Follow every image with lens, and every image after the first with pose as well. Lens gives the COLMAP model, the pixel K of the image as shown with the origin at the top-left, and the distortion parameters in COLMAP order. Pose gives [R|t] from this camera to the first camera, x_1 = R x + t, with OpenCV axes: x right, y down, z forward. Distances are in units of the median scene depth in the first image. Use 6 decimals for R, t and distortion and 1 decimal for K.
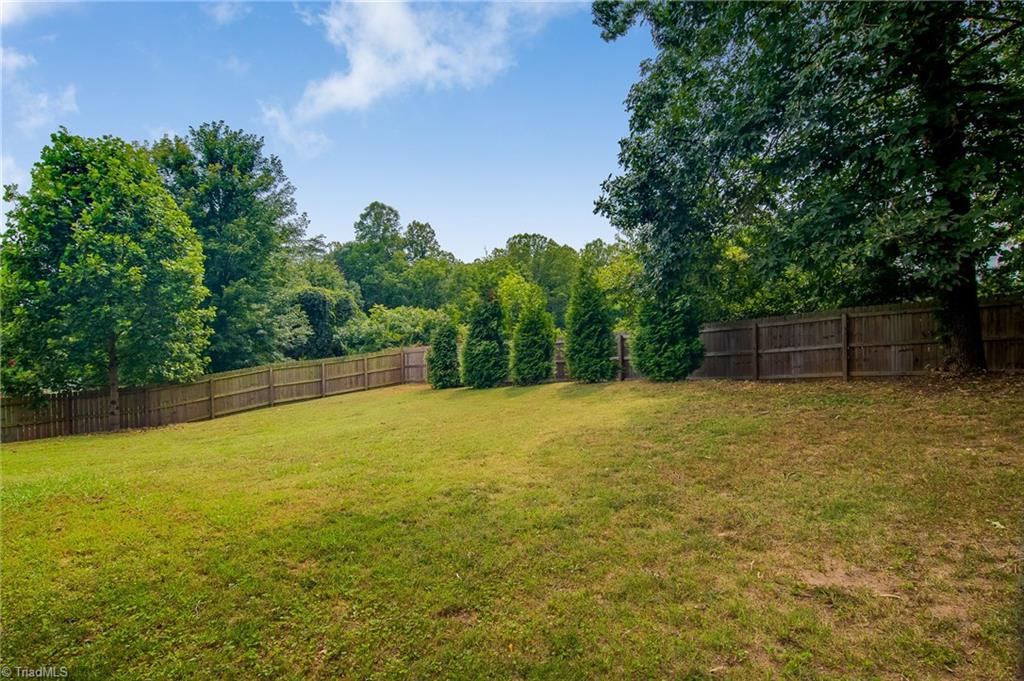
lens RADIAL K [[535.2, 0, 508.8], [0, 535.2, 338.2], [0, 0, 1]] dist [-0.024253, -0.000848]
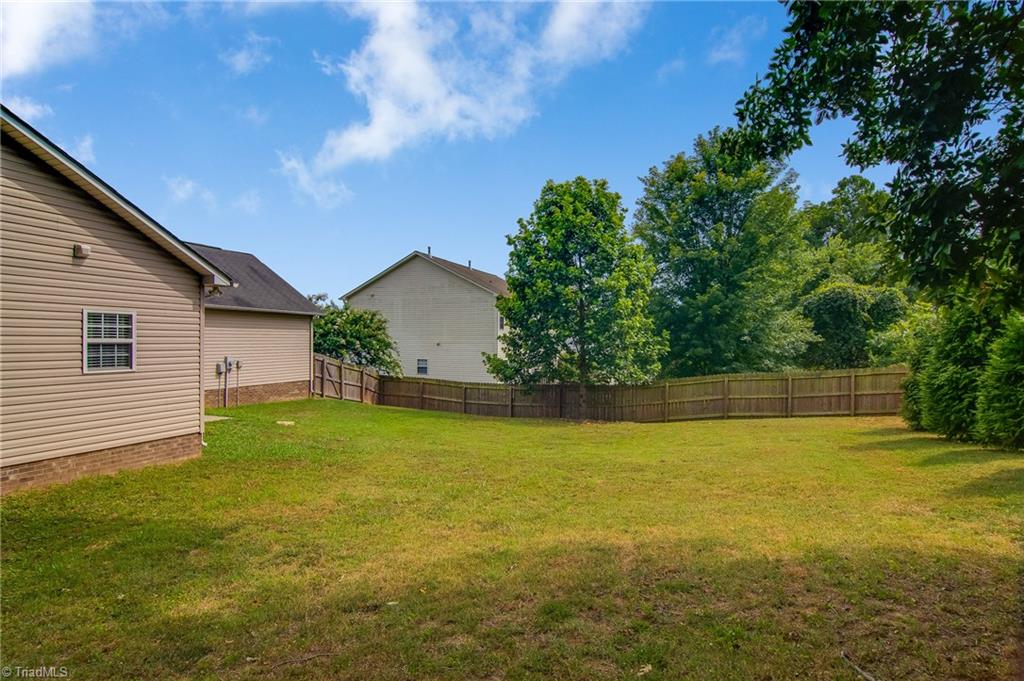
lens RADIAL K [[535.2, 0, 506.5], [0, 535.2, 345.0], [0, 0, 1]] dist [-0.024253, -0.000848]
pose [[0.453960, 0.031229, -0.890475, 0.213367], [-0.014774, 0.999512, 0.027521, -0.022546], [0.890900, 0.000663, 0.454200, 0.225646]]
